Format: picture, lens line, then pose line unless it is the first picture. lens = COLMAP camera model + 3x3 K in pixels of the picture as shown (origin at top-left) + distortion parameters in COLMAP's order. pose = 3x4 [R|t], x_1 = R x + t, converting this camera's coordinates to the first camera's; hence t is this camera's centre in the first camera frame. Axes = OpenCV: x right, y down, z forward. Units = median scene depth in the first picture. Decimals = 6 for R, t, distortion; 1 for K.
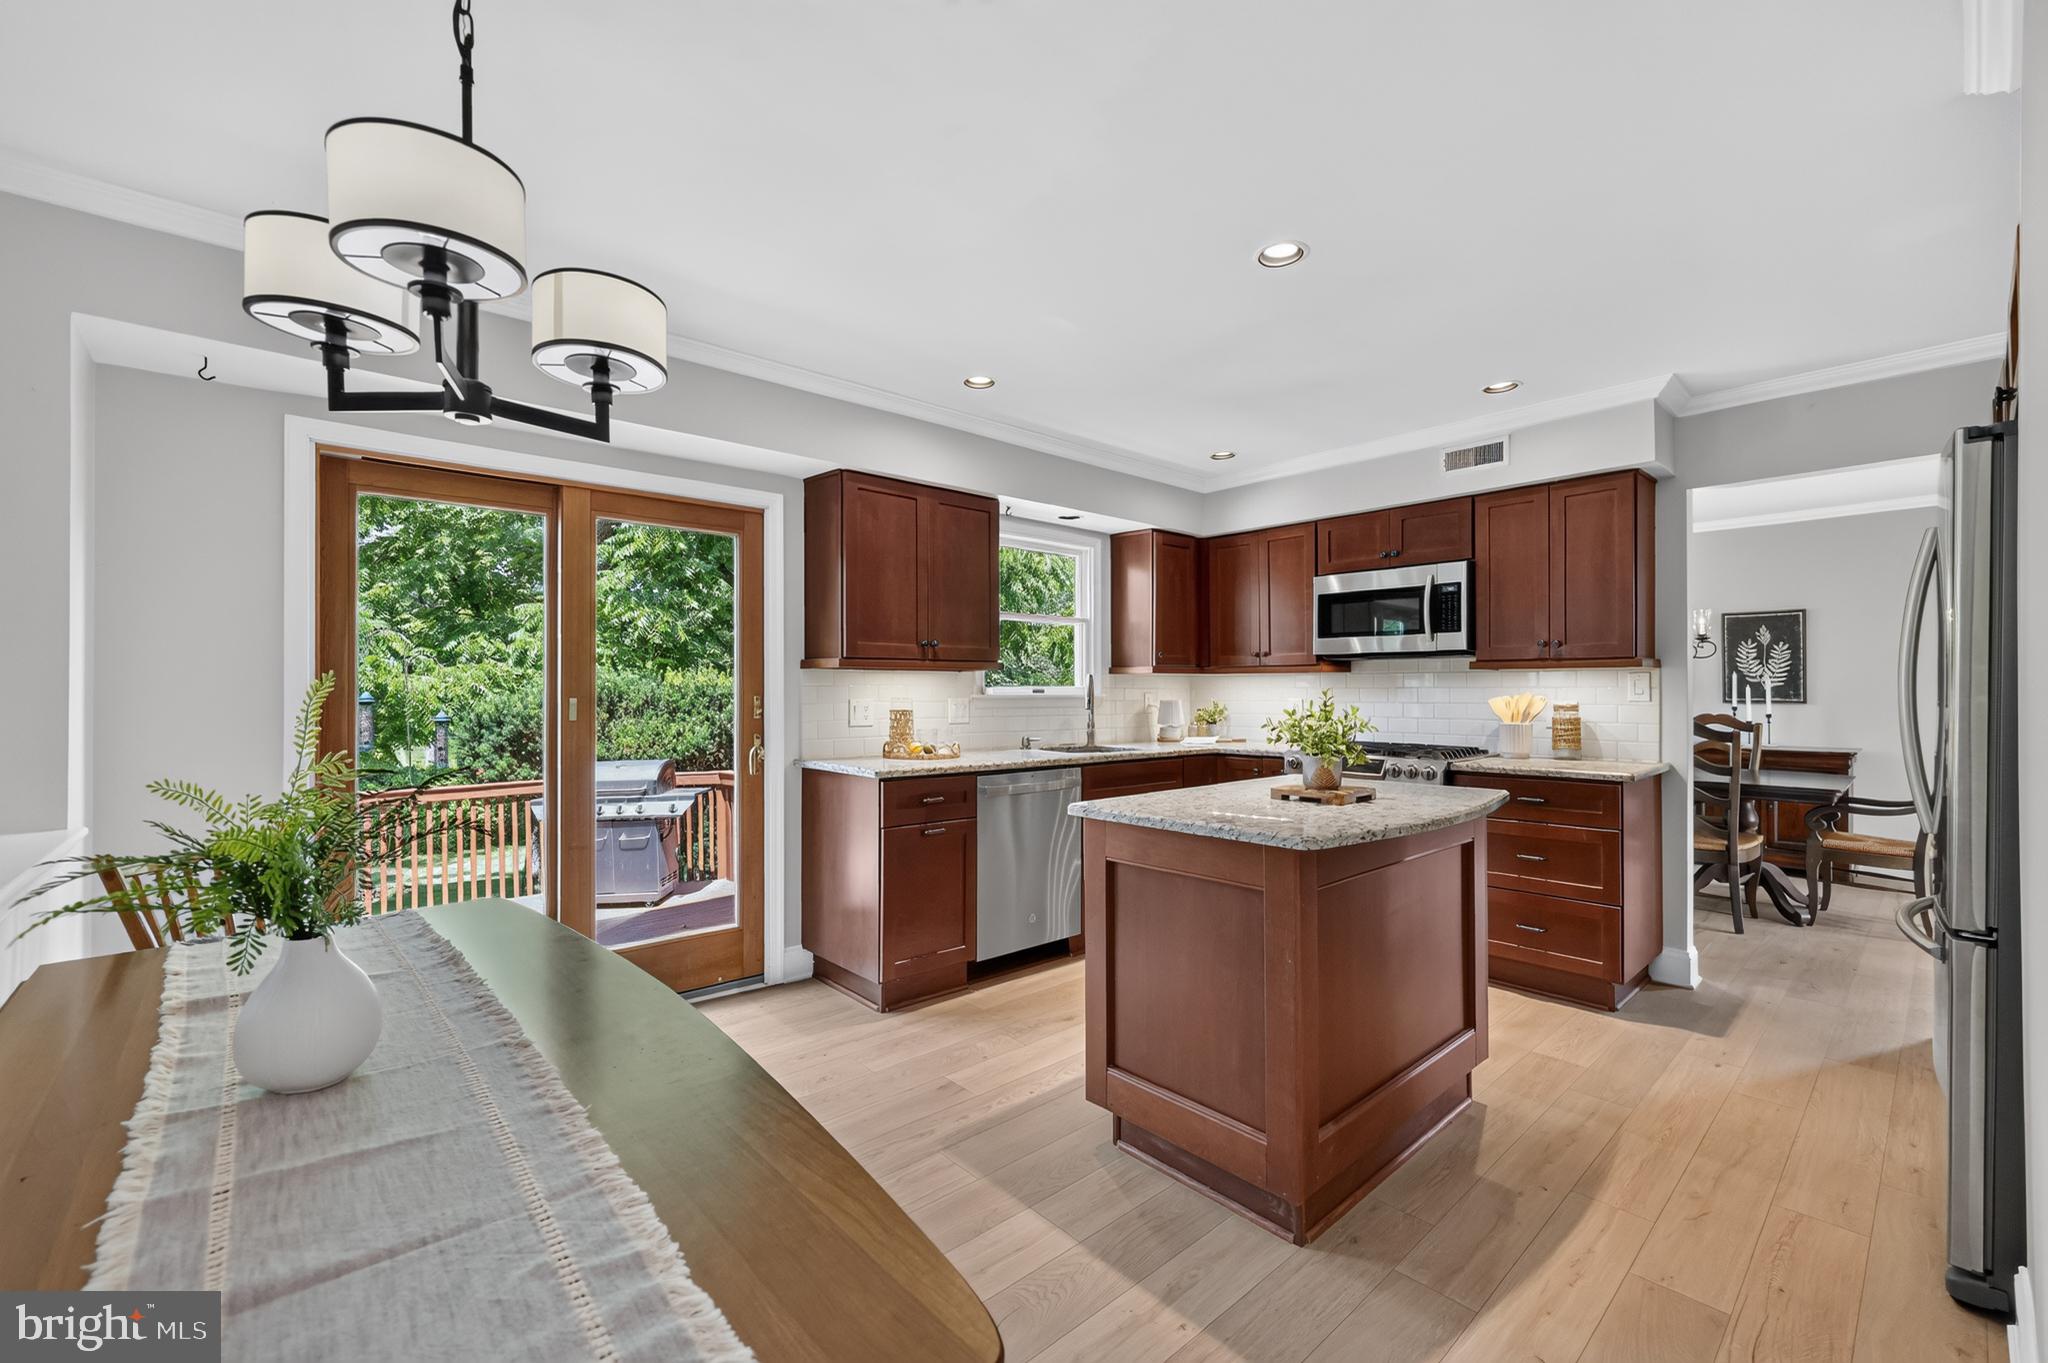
lens RADIAL K [[821.6, 0, 1016.6], [0, 821.6, 686.7], [0, 0, 1]] dist [0.003126, 0.000054]
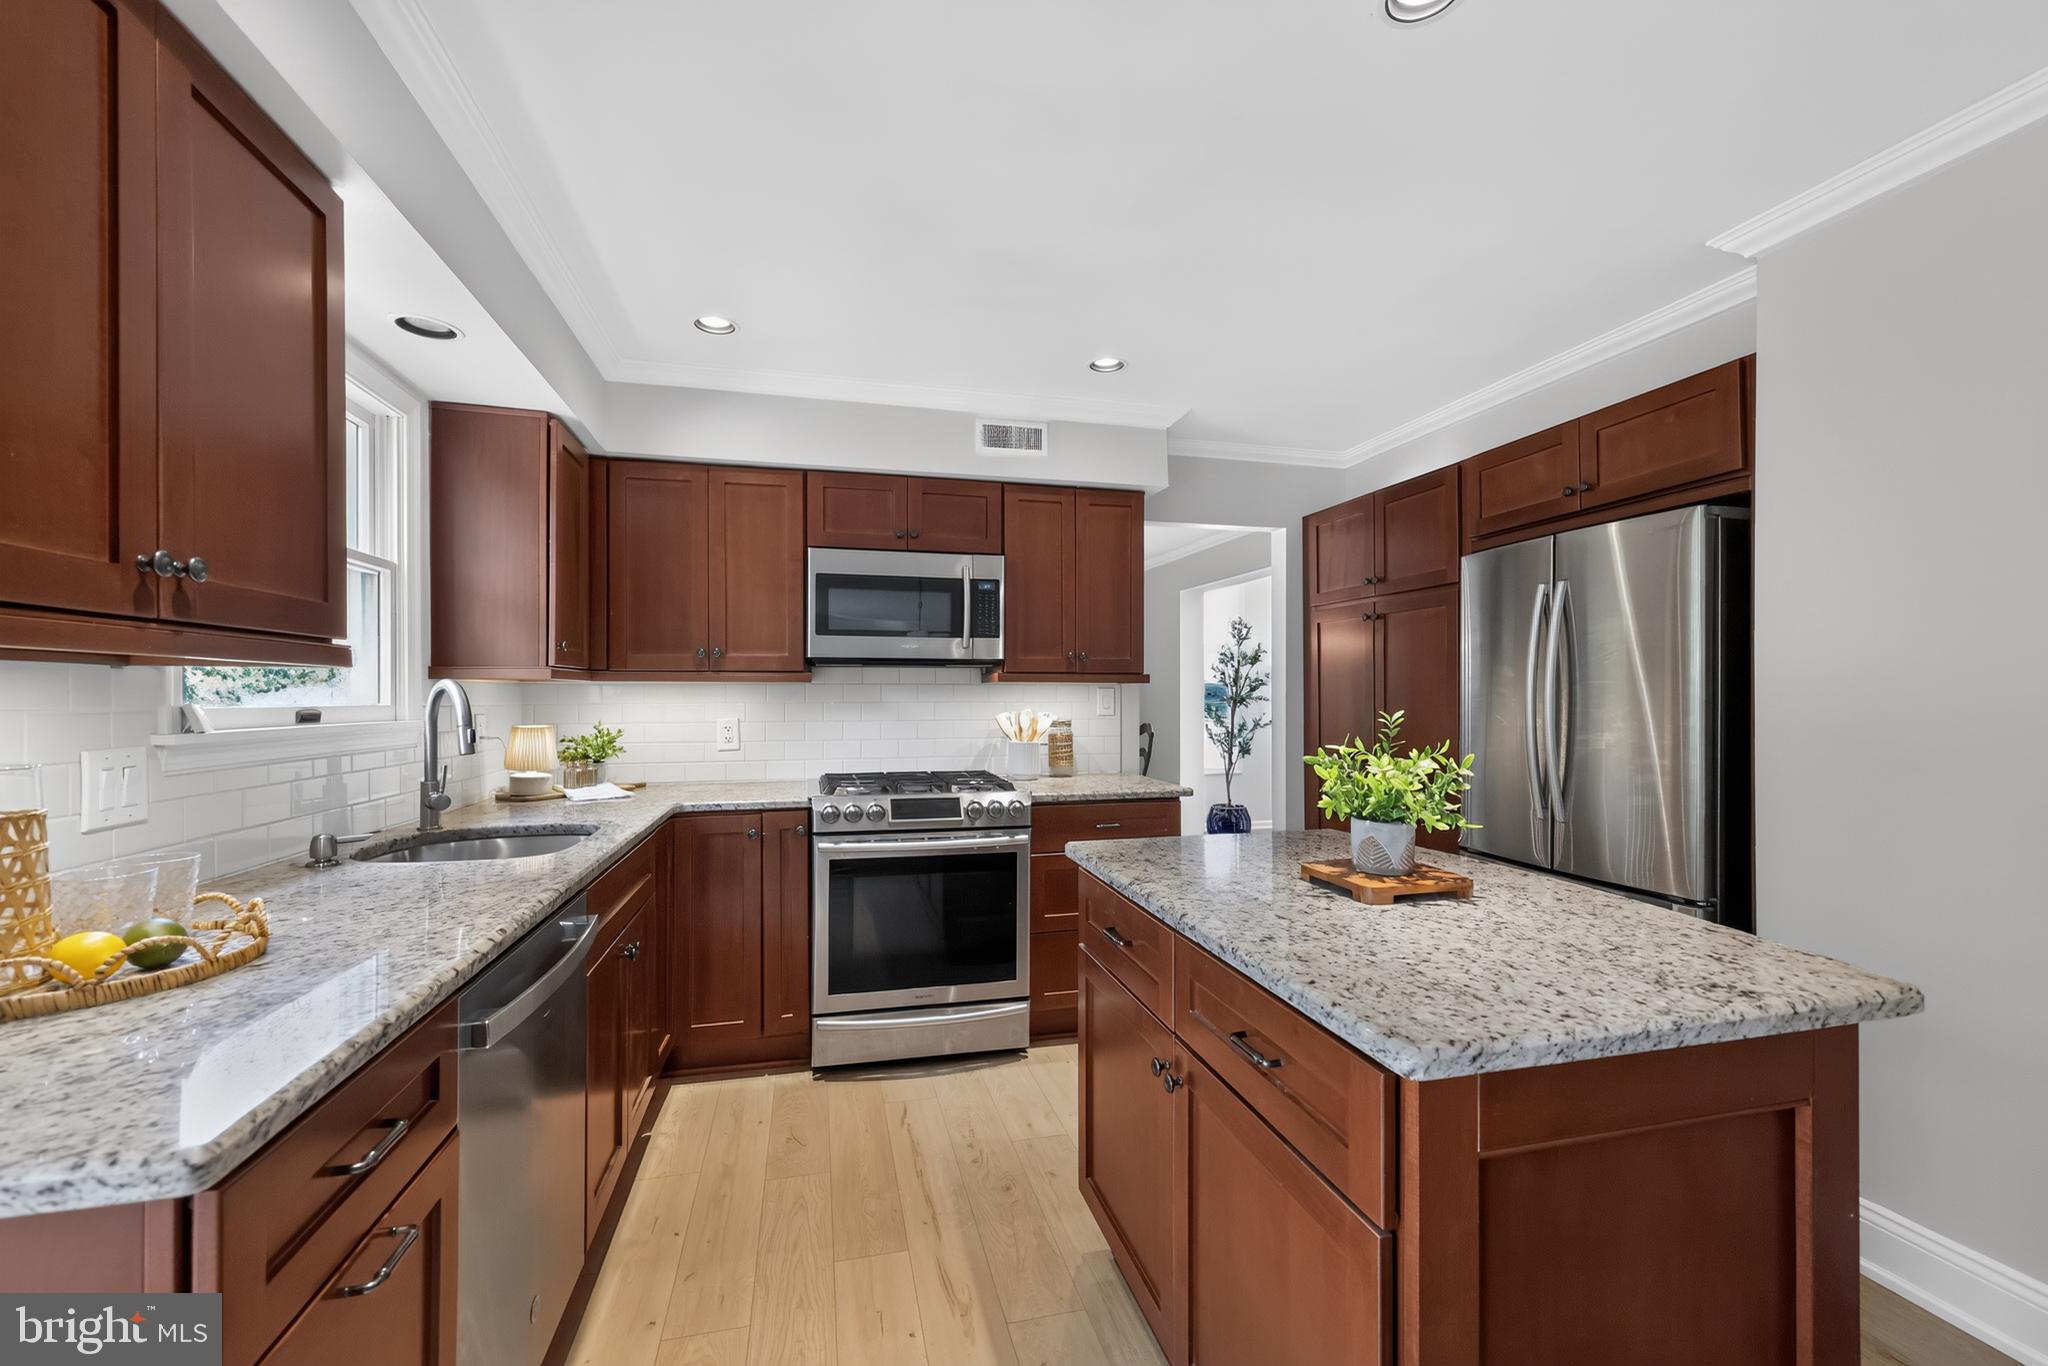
lens RADIAL K [[821.6, 0, 1011.6], [0, 821.6, 689.4], [0, 0, 1]] dist [0.003126, 0.000054]
pose [[0.471661, 0.005992, 0.881760, -0.222283], [-0.002655, 0.999982, -0.005376, -0.009610], [-0.881776, 0.000195, 0.471668, 0.629220]]
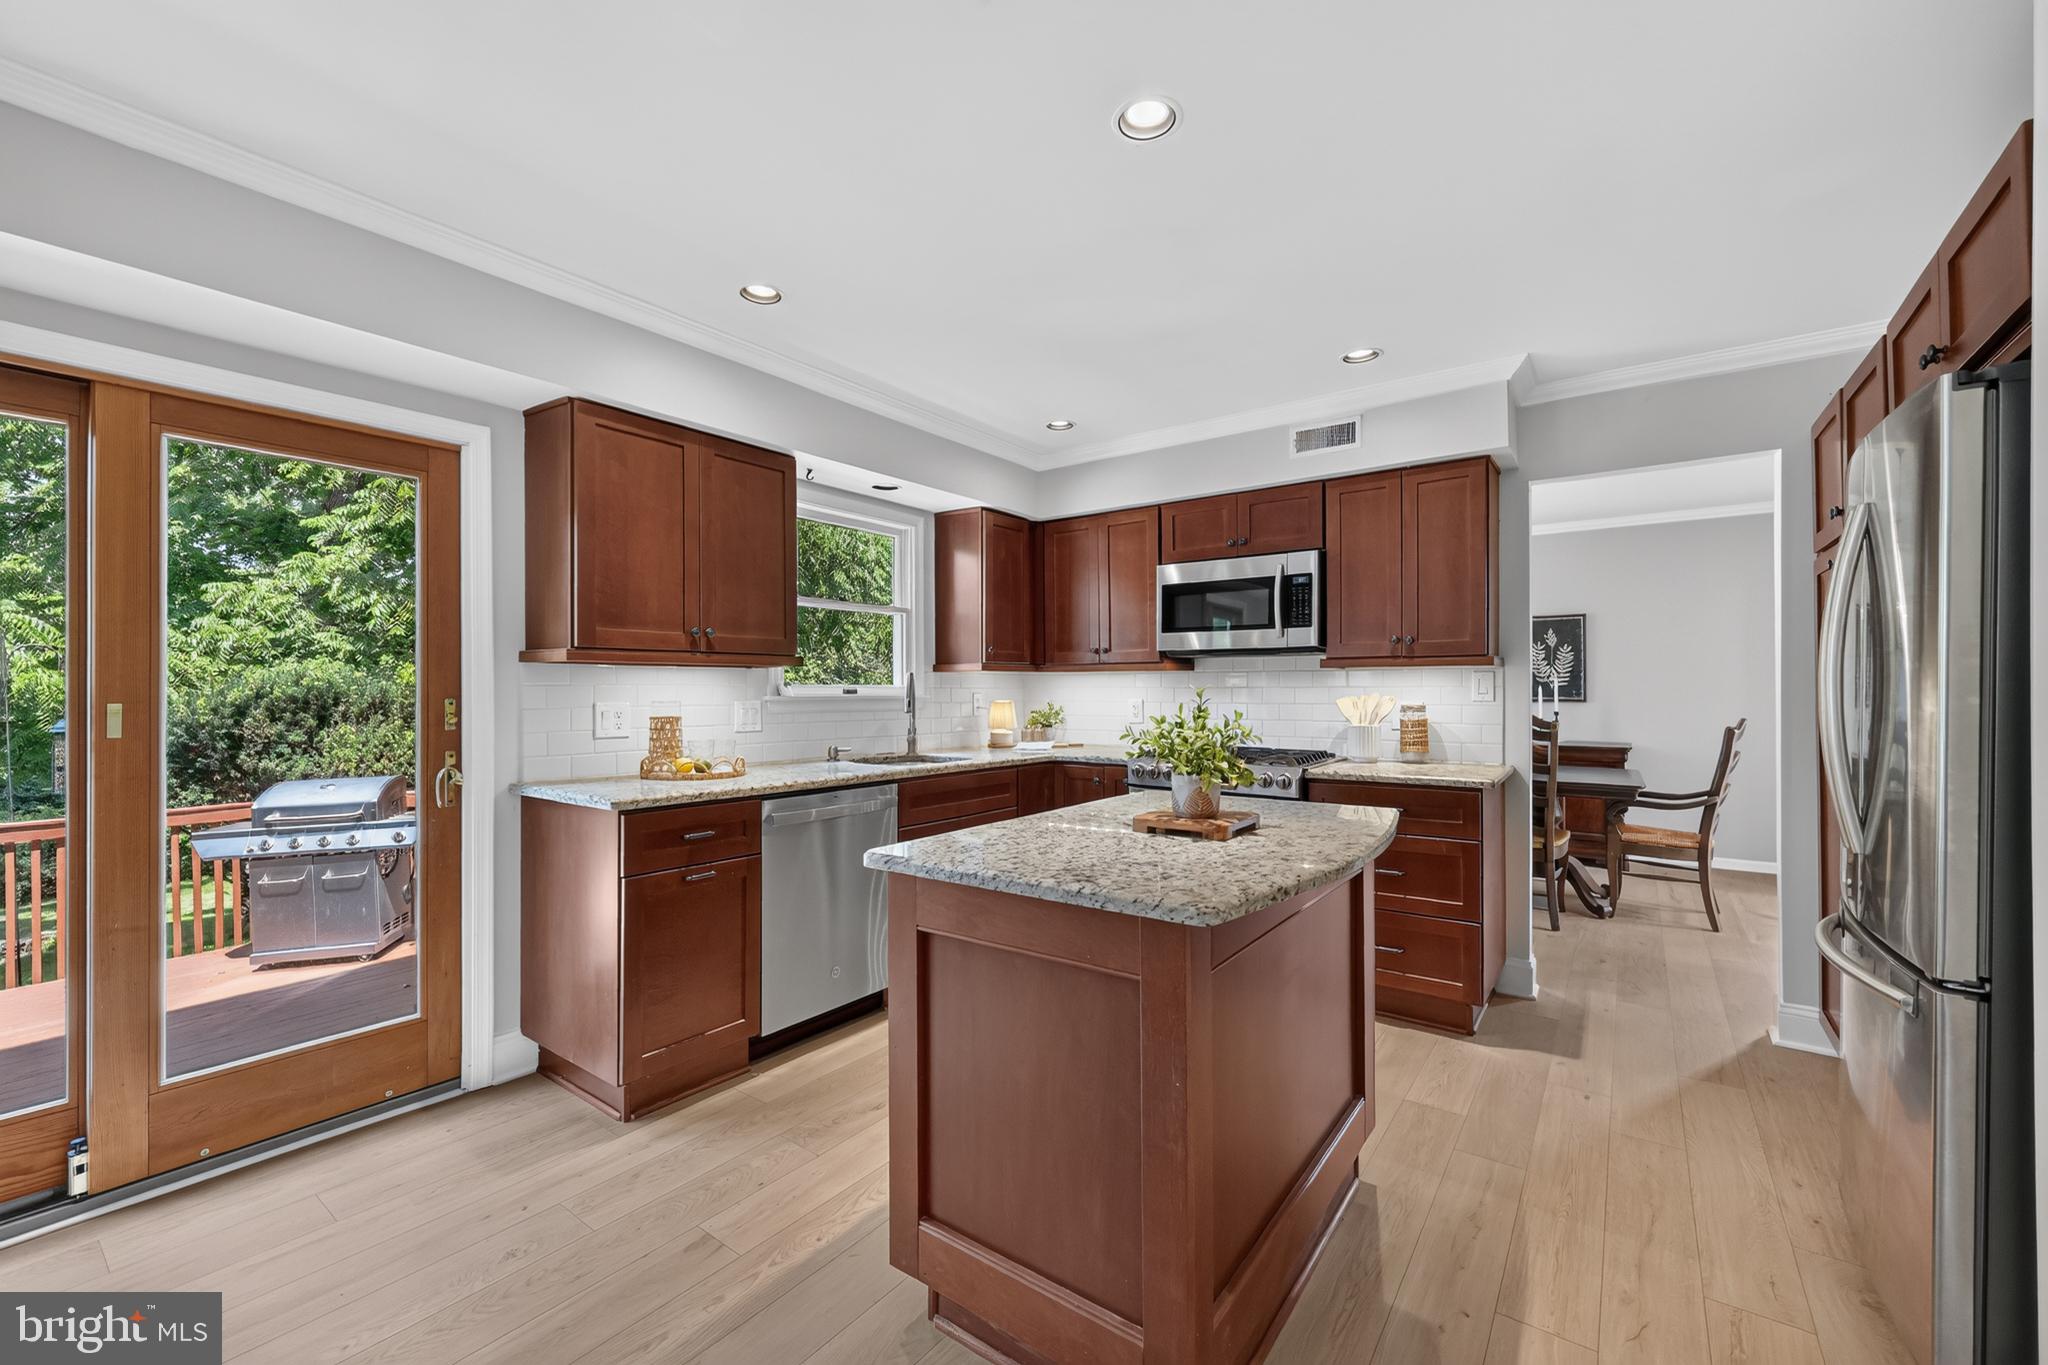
lens RADIAL K [[821.6, 0, 1012.5], [0, 821.6, 690.3], [0, 0, 1]] dist [0.003126, 0.000054]
pose [[0.980118, -0.001520, 0.198410, 0.029460], [0.000566, 0.999988, 0.004867, -0.000121], [-0.198415, -0.004658, 0.980107, 0.173723]]
